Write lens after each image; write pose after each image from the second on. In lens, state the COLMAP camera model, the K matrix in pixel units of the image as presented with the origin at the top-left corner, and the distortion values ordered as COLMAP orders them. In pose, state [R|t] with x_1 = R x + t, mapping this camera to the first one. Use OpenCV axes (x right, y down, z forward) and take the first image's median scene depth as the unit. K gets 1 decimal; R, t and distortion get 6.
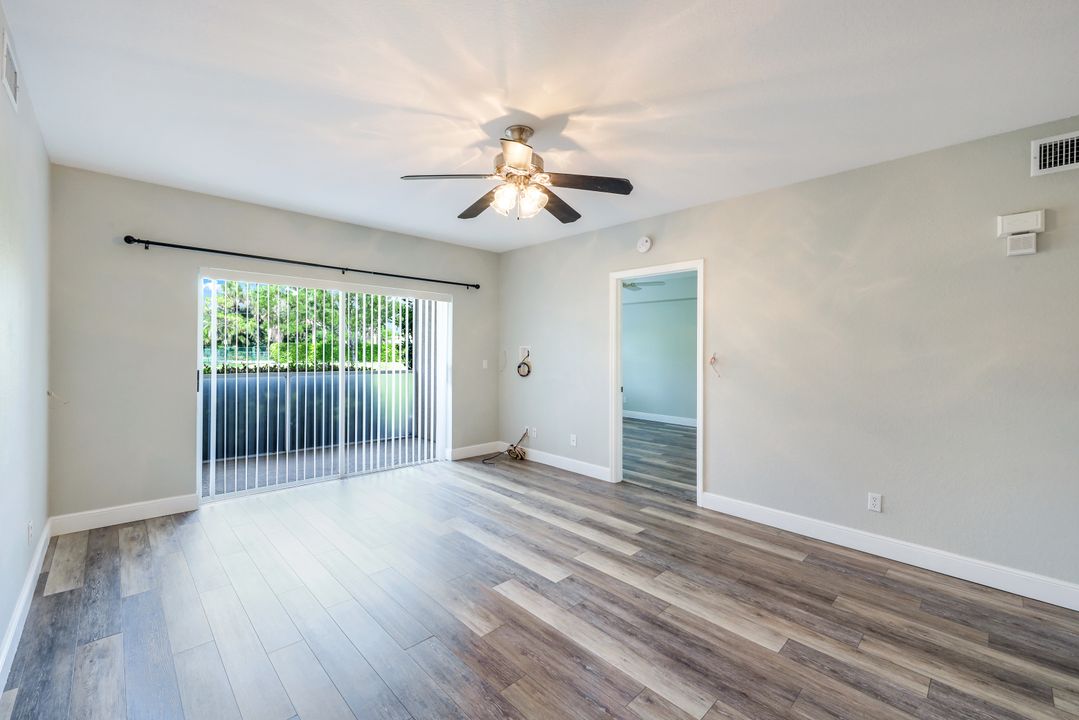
lens RADIAL K [[442.0, 0, 532.6], [0, 442.0, 349.9], [0, 0, 1]] dist [-0.003574, 0.001029]
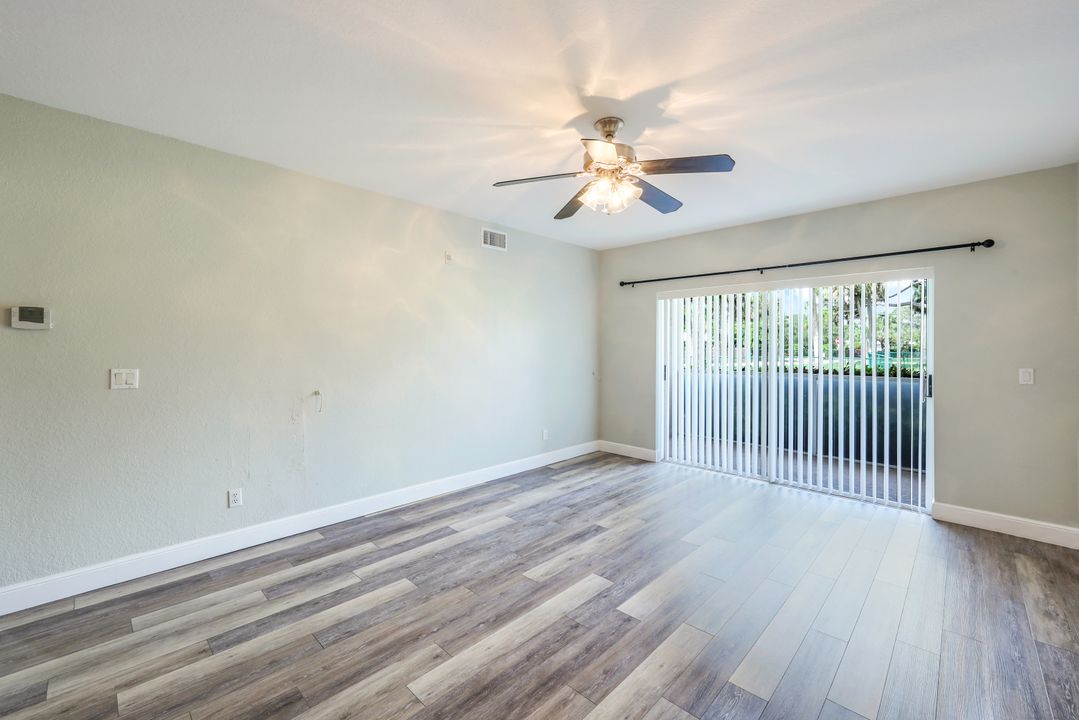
lens RADIAL K [[442.0, 0, 540.8], [0, 442.0, 350.8], [0, 0, 1]] dist [-0.003574, 0.001029]
pose [[0.043728, -0.004423, -0.999034, 0.823674], [-0.002290, 0.999987, -0.004527, 0.010017], [0.999041, 0.002486, 0.043717, 0.710538]]
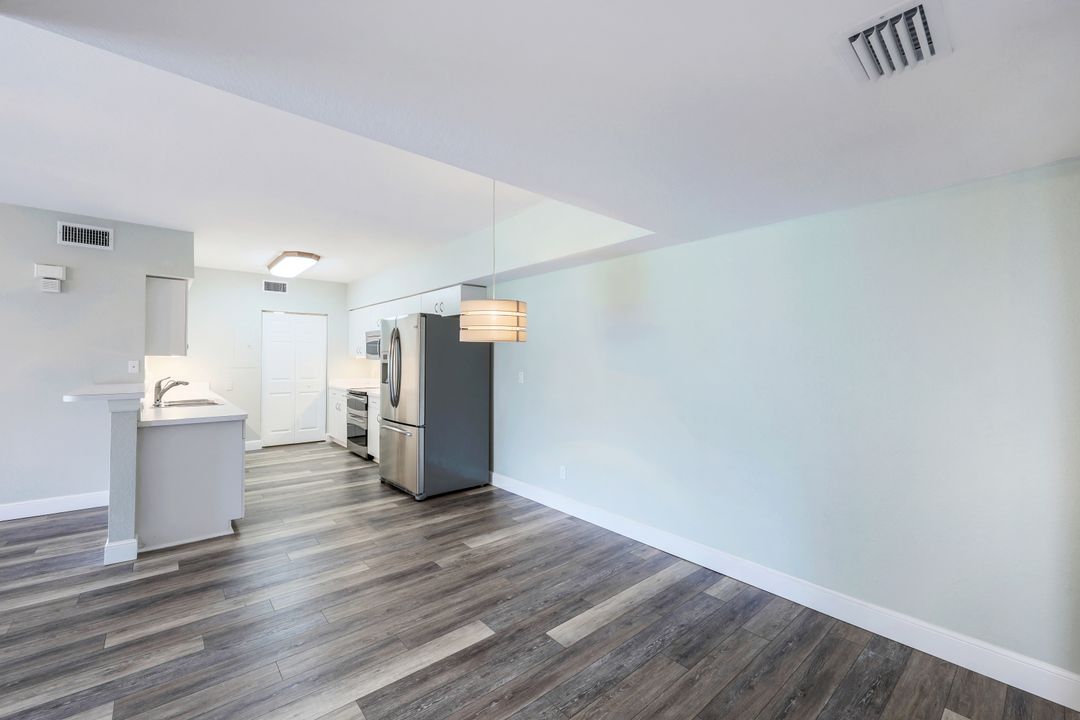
lens RADIAL K [[442.4, 0, 539.5], [0, 442.4, 355.7], [0, 0, 1]] dist [-0.003574, 0.001029]
pose [[0.042683, 0.002946, 0.999084, -0.304417], [-0.003969, 0.999988, -0.002780, 0.002945], [-0.999081, -0.003847, 0.042695, -0.658501]]
